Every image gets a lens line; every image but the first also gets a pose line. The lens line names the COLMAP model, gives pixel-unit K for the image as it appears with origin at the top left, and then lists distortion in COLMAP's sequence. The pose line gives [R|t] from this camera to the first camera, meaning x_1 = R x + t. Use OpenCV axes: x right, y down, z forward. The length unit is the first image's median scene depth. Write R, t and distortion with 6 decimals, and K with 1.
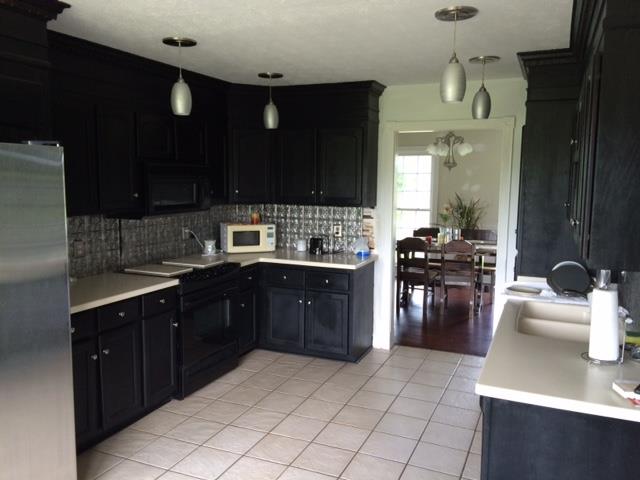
lens RADIAL K [[537.6, 0, 320.9], [0, 537.6, 242.8], [0, 0, 1]] dist [0.064362, -0.098448]
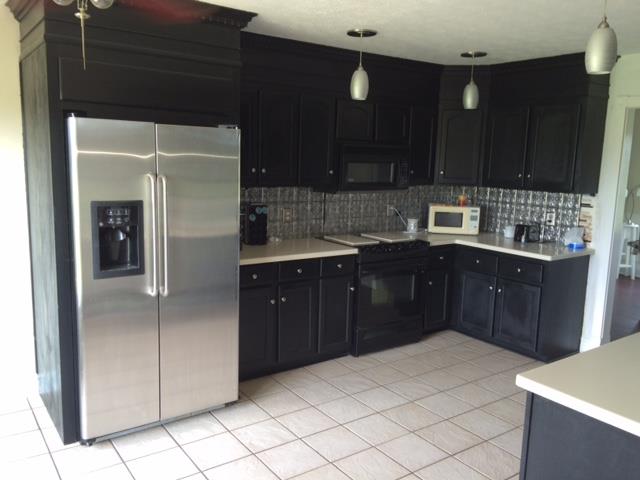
lens RADIAL K [[537.6, 0, 314.1], [0, 537.6, 245.2], [0, 0, 1]] dist [0.064362, -0.098448]
pose [[0.852203, 0.099347, -0.513693, 0.202067], [-0.082543, 0.995041, 0.055501, 0.005244], [0.516659, -0.004897, 0.856177, 0.001849]]
